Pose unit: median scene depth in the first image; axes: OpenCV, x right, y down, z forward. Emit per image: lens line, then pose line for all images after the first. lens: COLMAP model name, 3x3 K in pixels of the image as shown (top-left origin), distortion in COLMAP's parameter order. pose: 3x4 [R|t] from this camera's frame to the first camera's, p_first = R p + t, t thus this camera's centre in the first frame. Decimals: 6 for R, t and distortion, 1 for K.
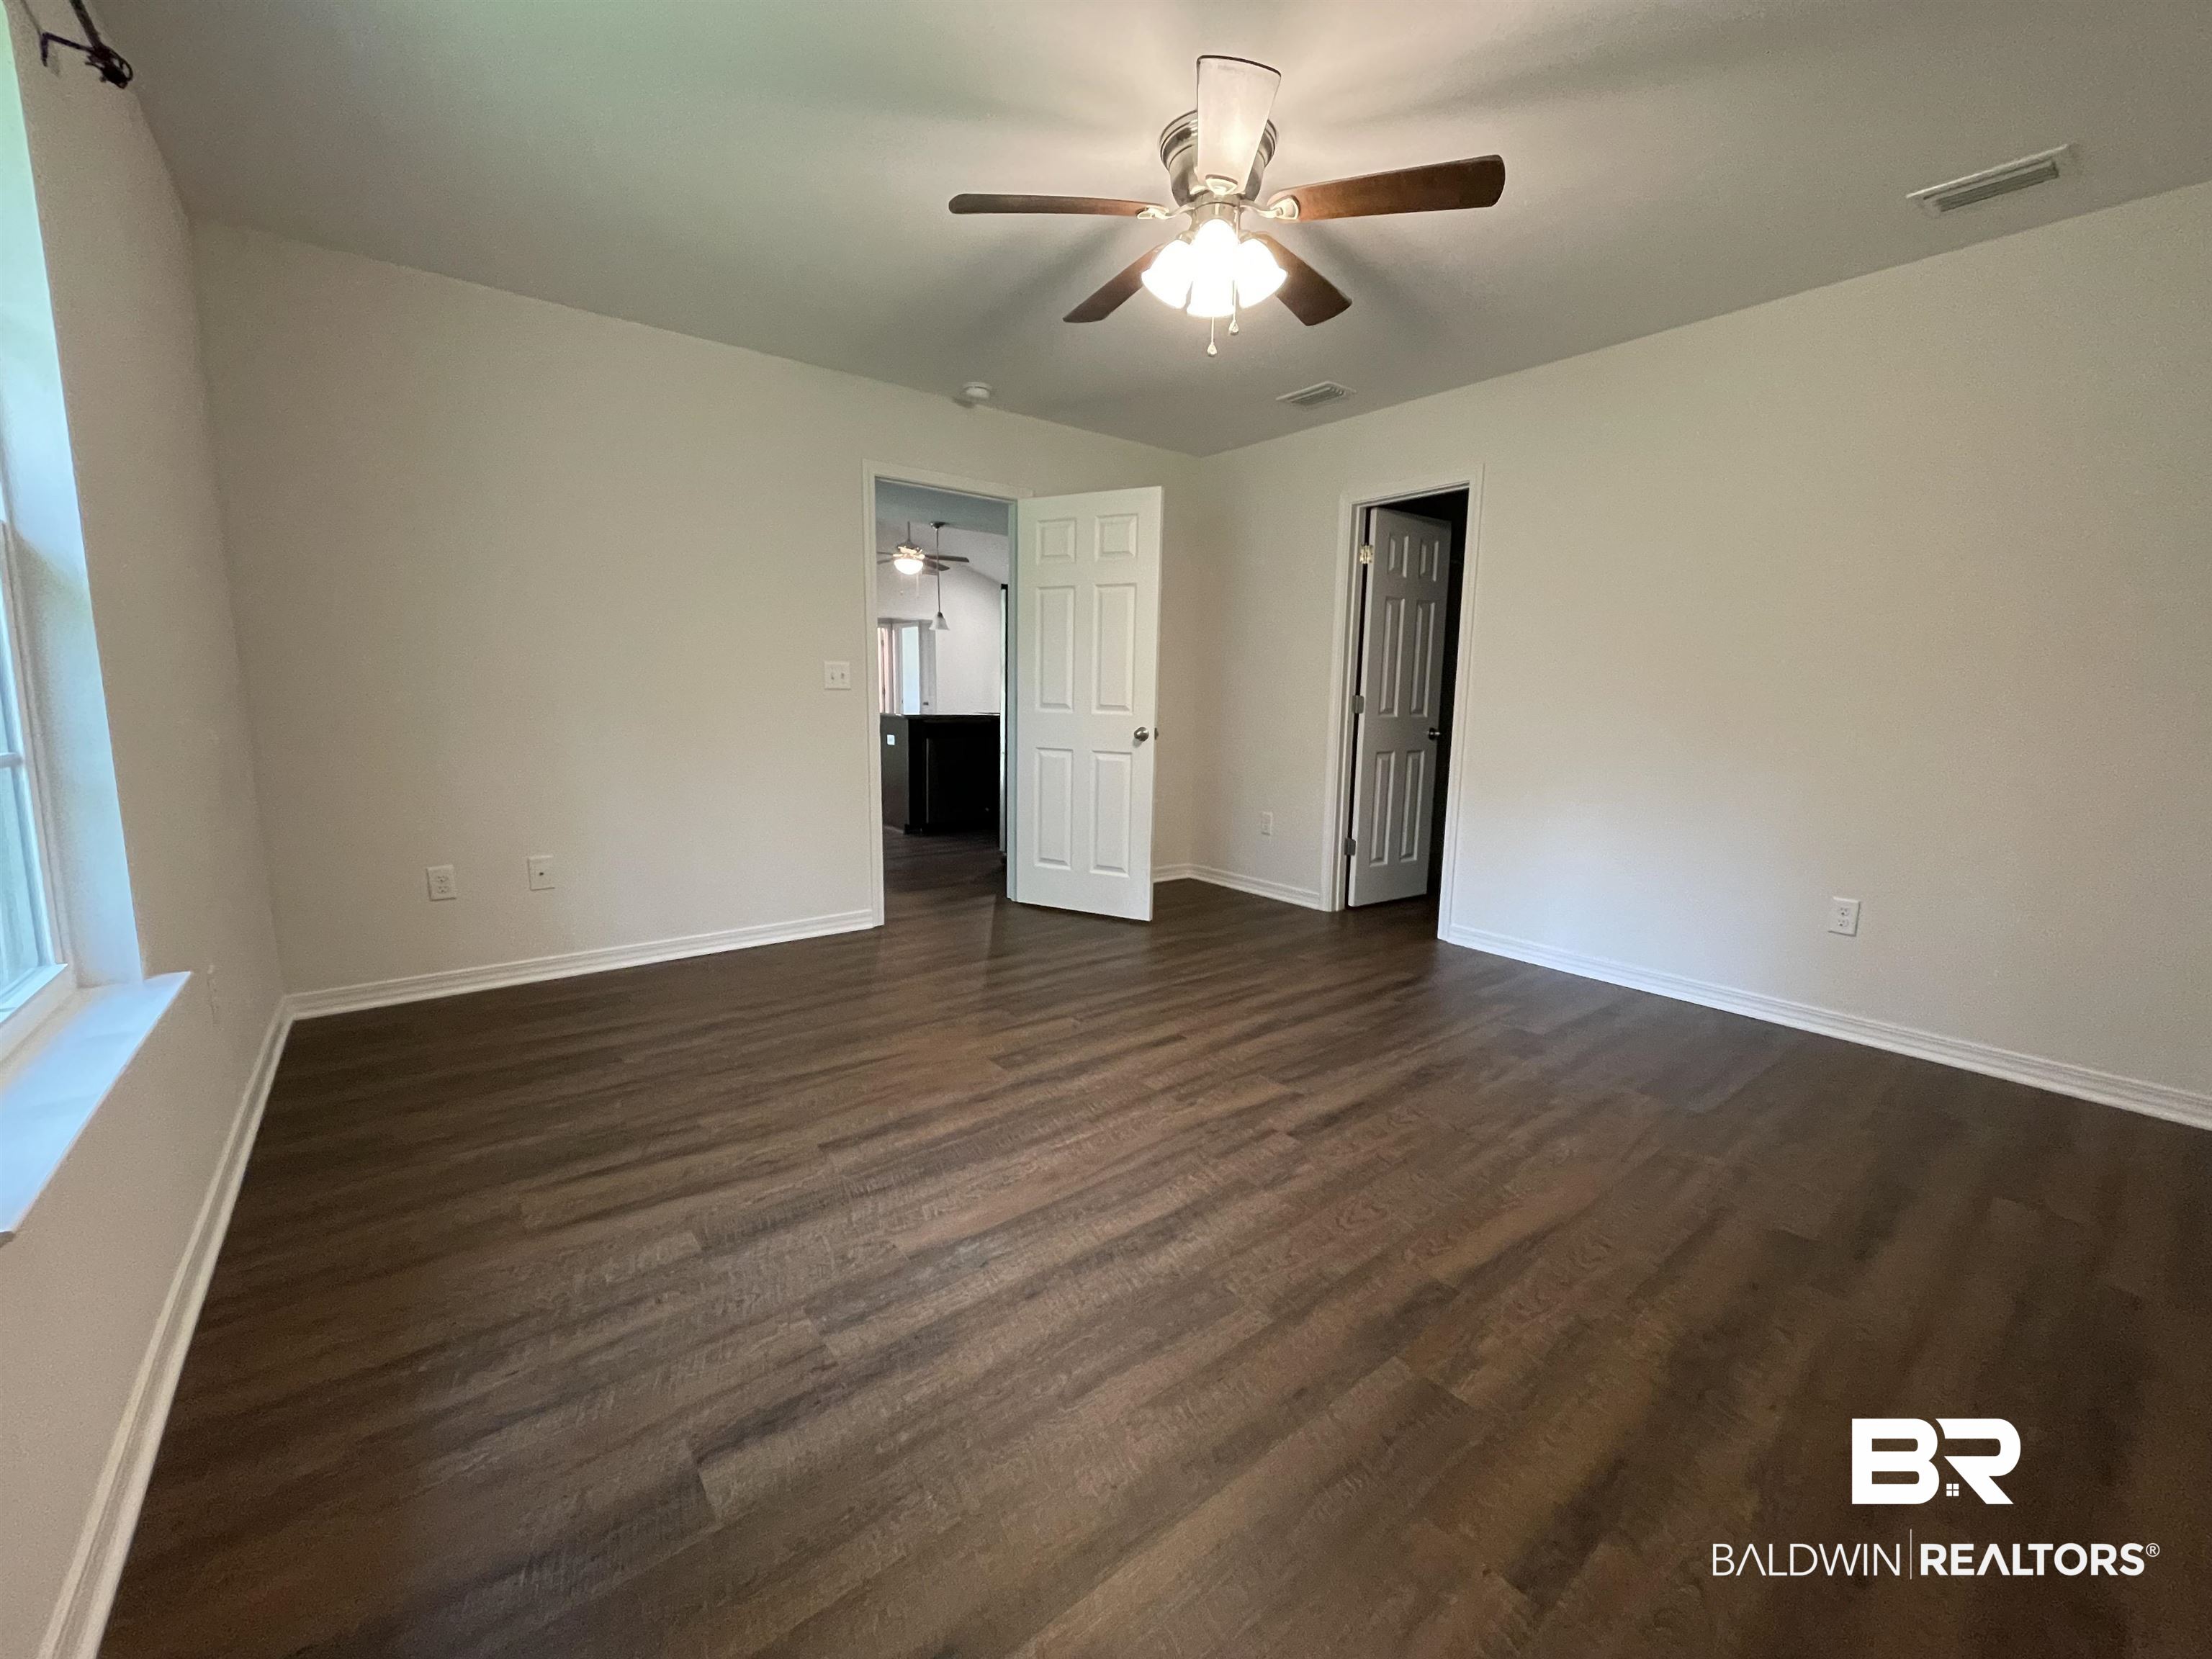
lens RADIAL K [[888.0, 0, 1111.1], [0, 888.0, 821.2], [0, 0, 1]] dist [0.002144, 0.000109]
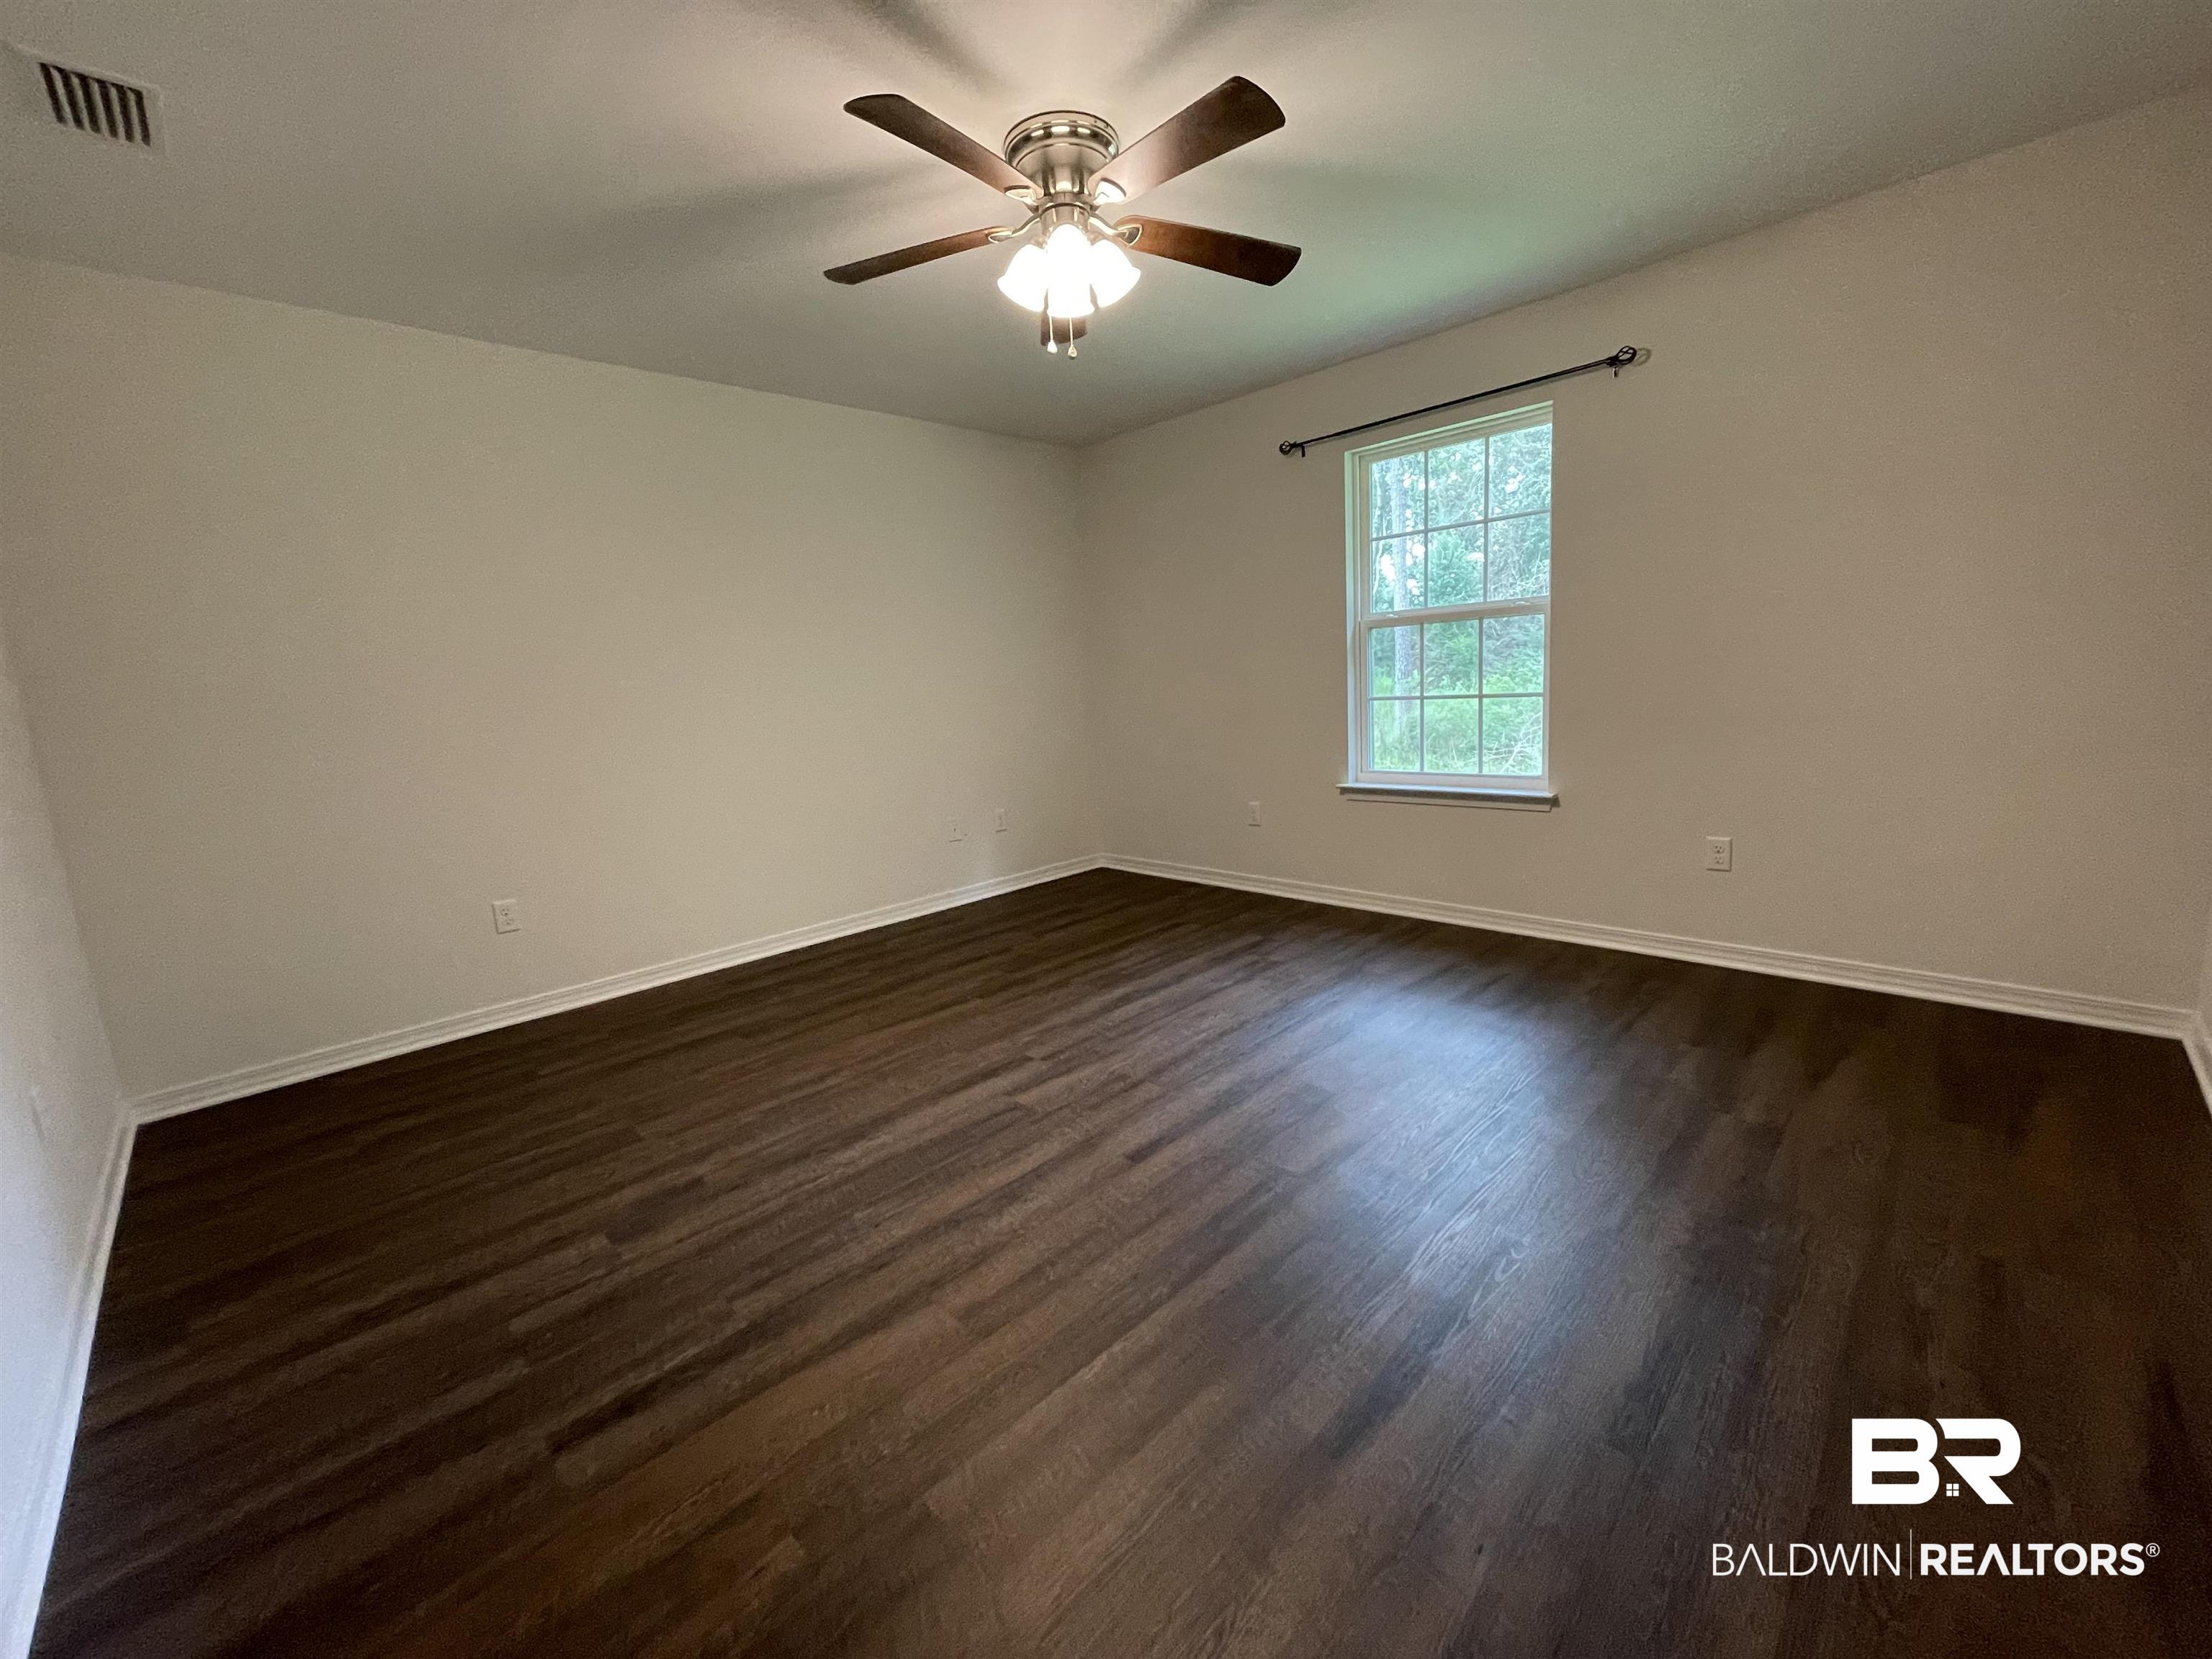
lens RADIAL K [[888.0, 0, 1111.1], [0, 888.0, 821.2], [0, 0, 1]] dist [0.002144, 0.000109]
pose [[-0.992532, 0.057142, -0.107775, 0.204587], [0.022738, 0.954678, 0.296770, -0.317128], [0.119848, 0.292103, -0.948848, 2.071319]]
